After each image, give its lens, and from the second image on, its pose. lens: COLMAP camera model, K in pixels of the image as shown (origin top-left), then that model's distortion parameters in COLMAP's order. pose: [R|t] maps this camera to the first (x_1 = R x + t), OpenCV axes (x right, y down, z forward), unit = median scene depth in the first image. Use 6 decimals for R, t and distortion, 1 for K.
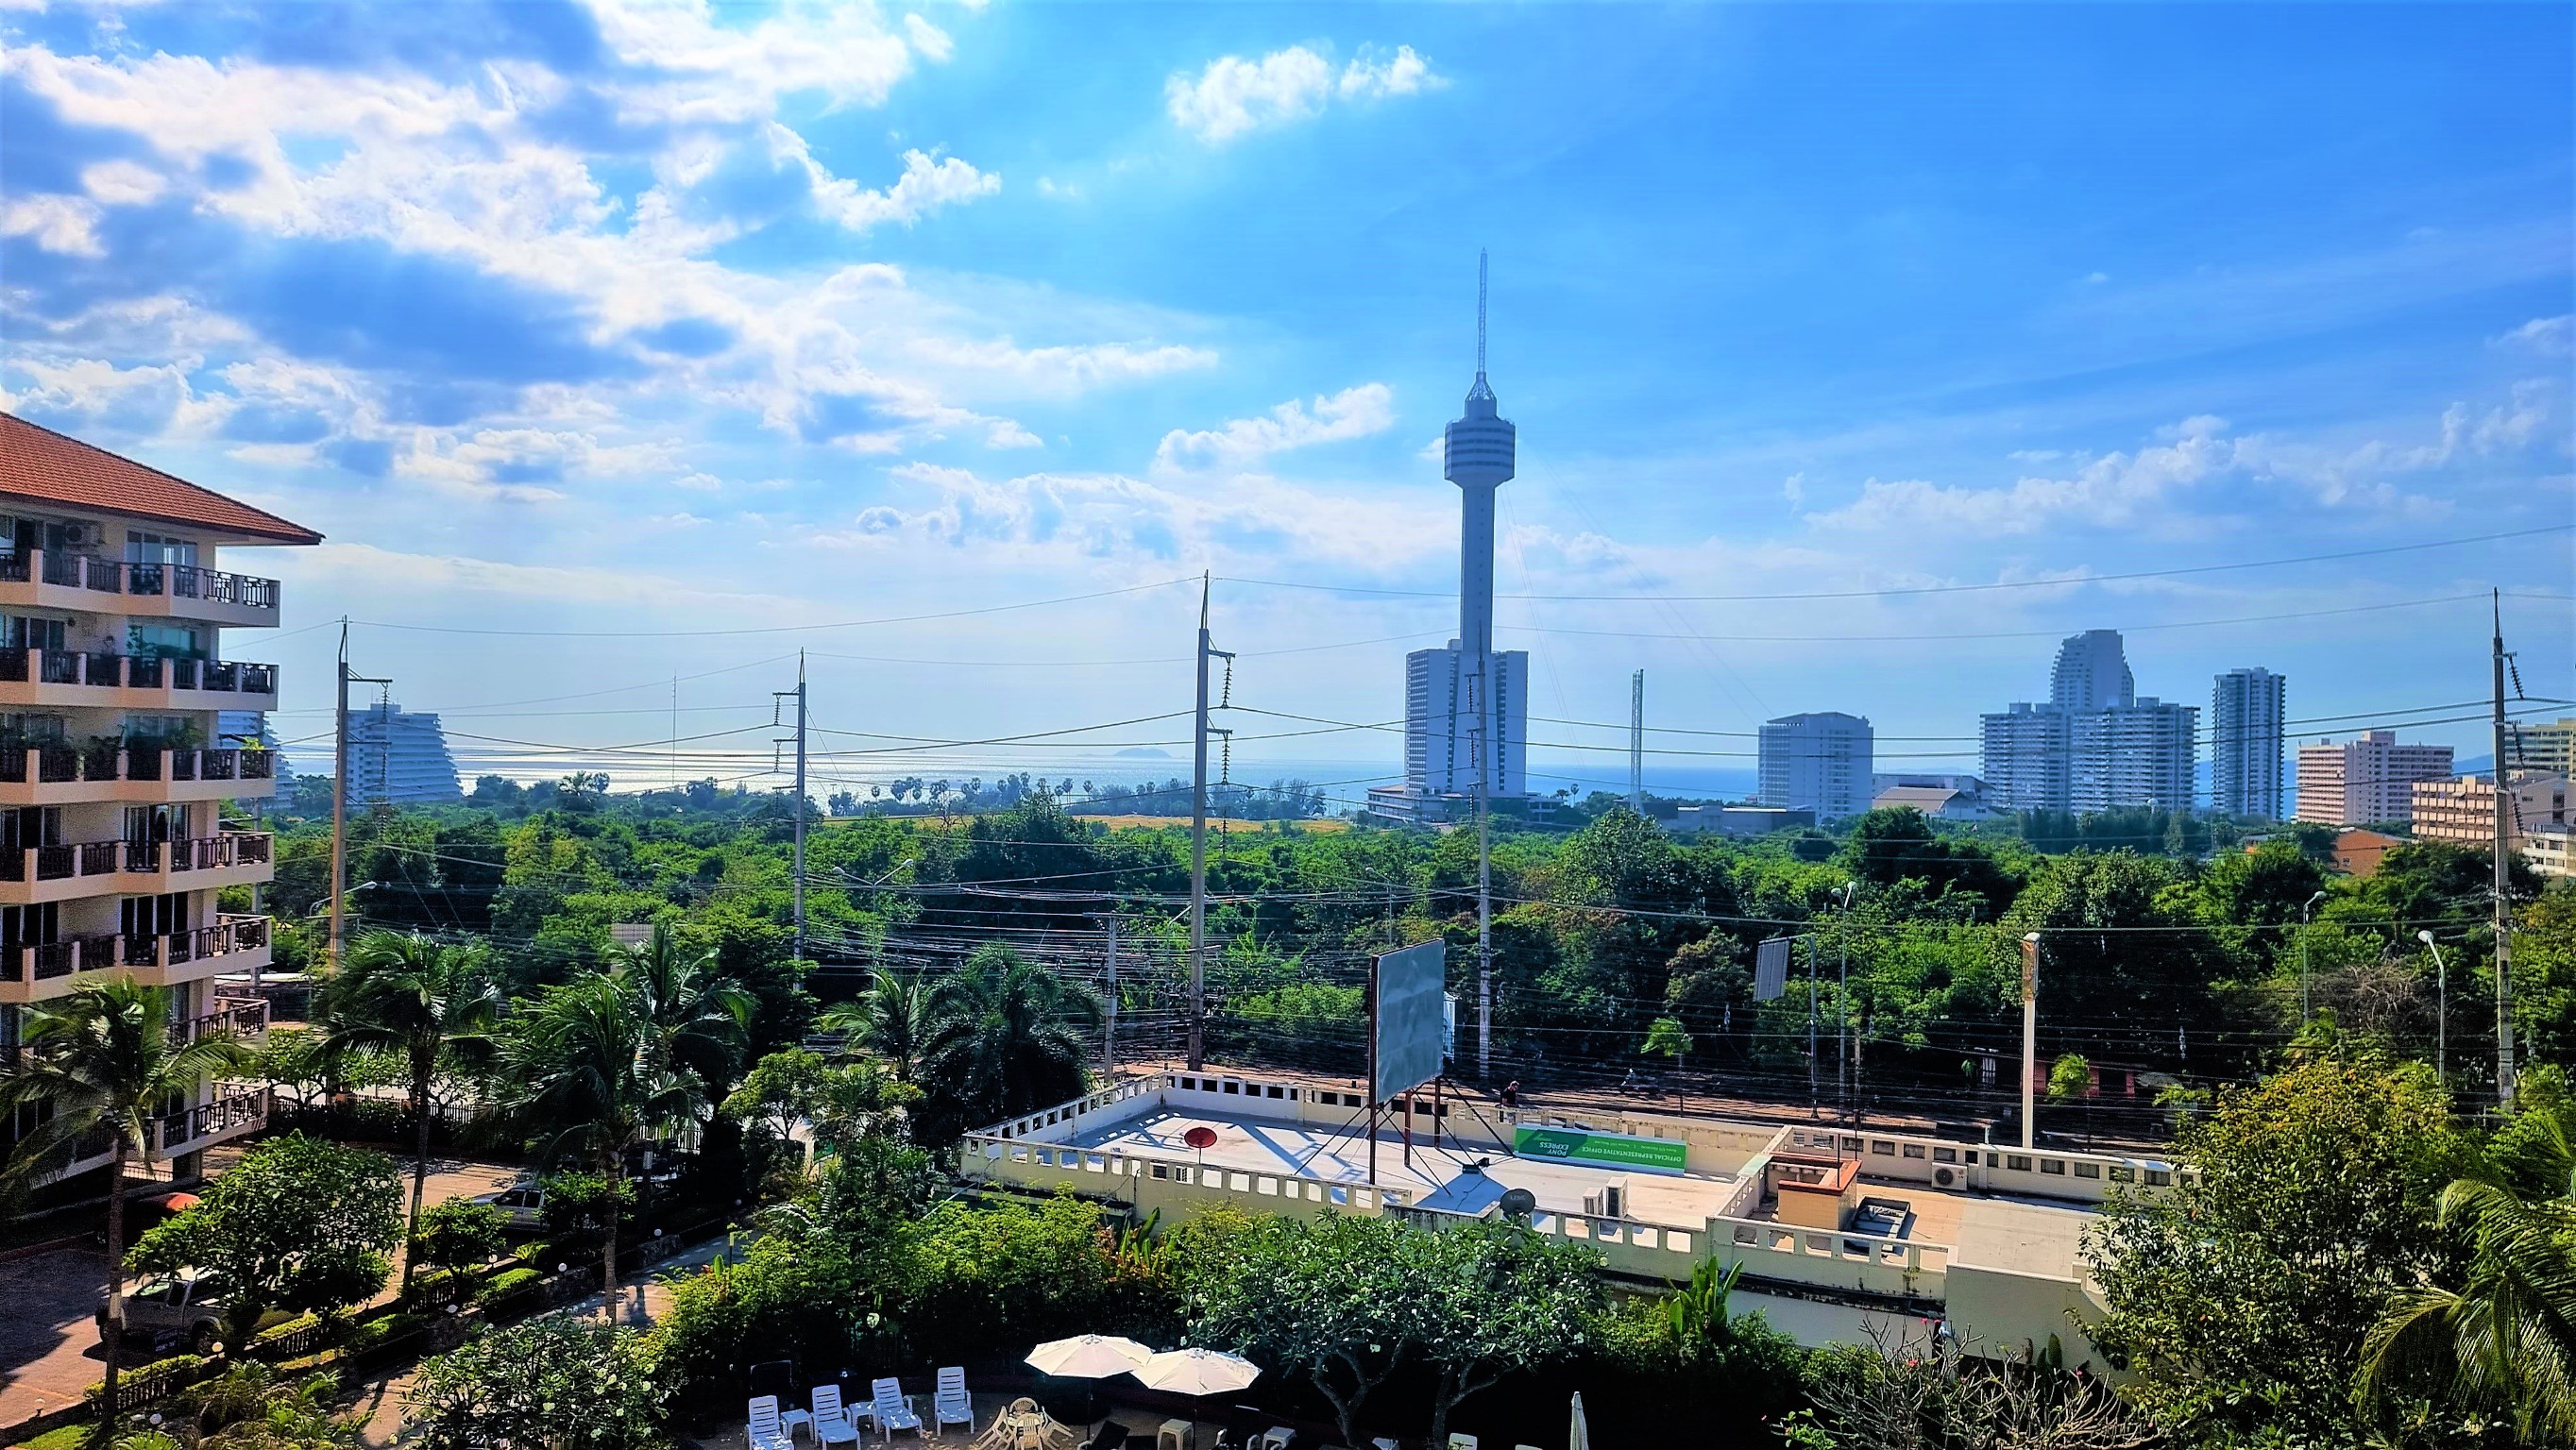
lens RADIAL K [[1788.8, 0, 1256.2], [0, 1788.8, 750.2], [0, 0, 1]] dist [0.076209, -0.064427]
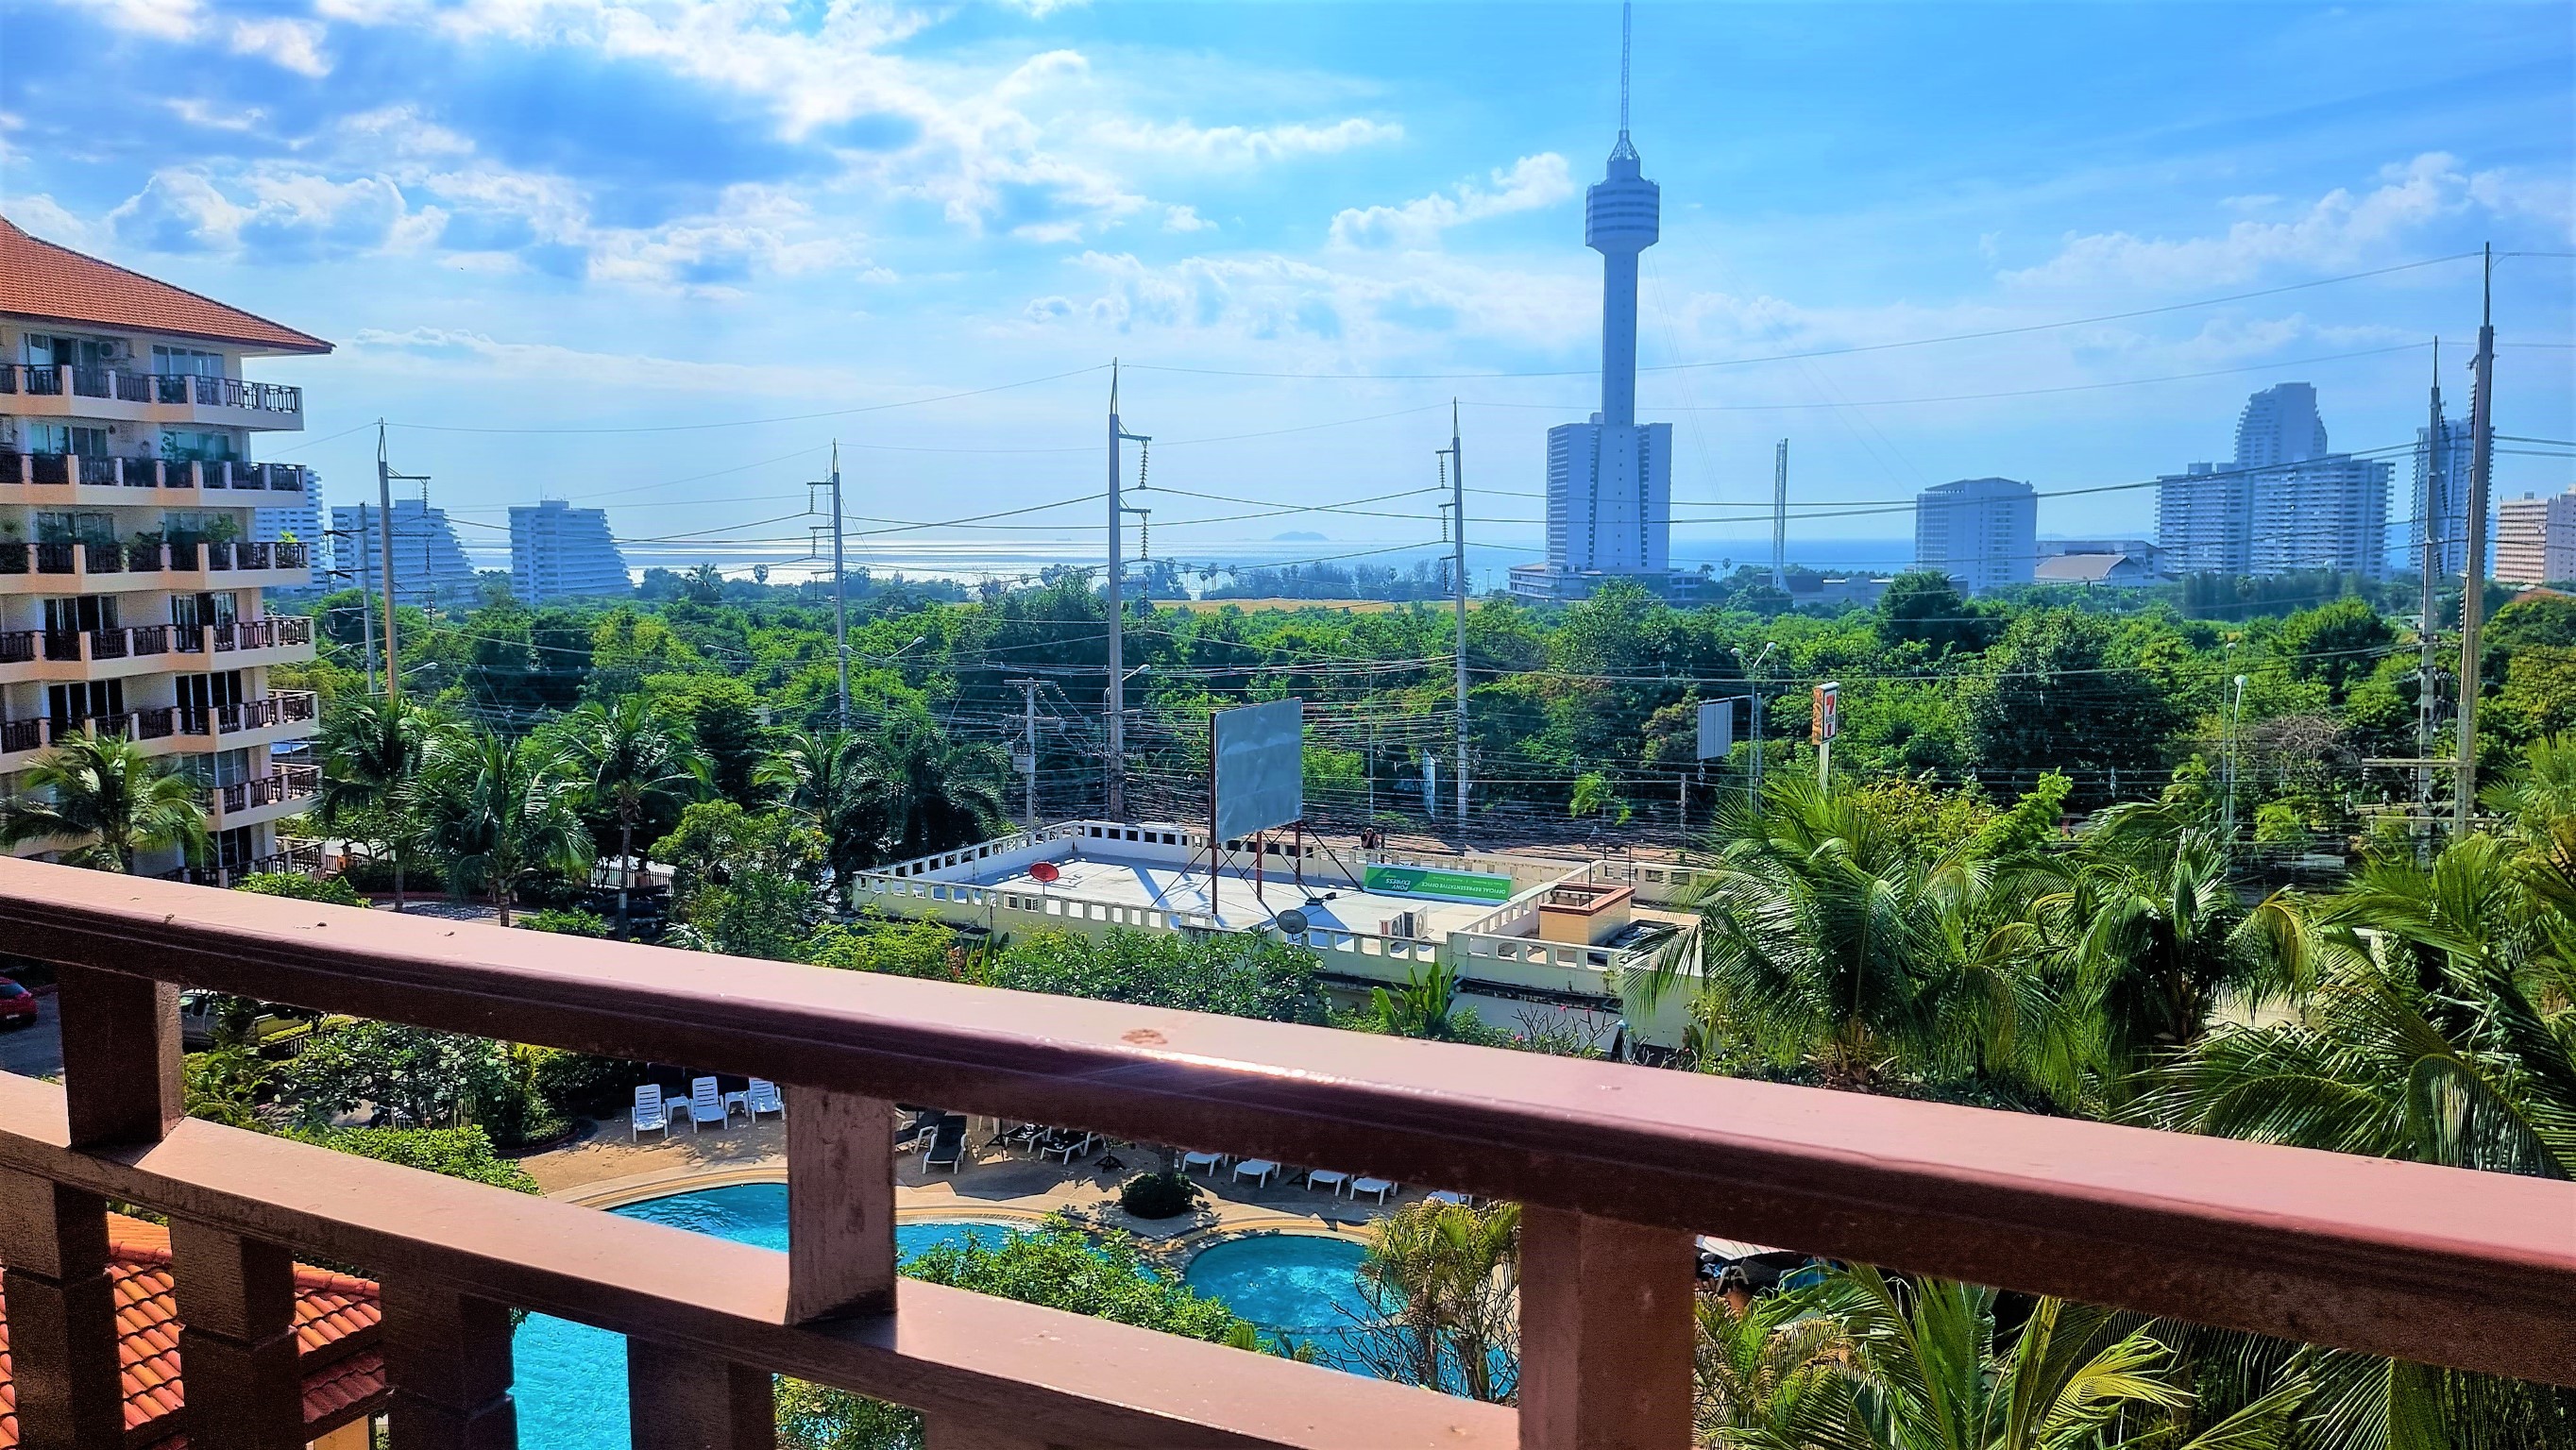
lens RADIAL K [[1788.8, 0, 1278.1], [0, 1788.8, 700.3], [0, 0, 1]] dist [0.076209, -0.064427]
pose [[0.996998, -0.012128, -0.076472, 0.141199], [0.019211, 0.995520, 0.092579, 0.004871], [0.075006, -0.093771, 0.992764, -0.067964]]
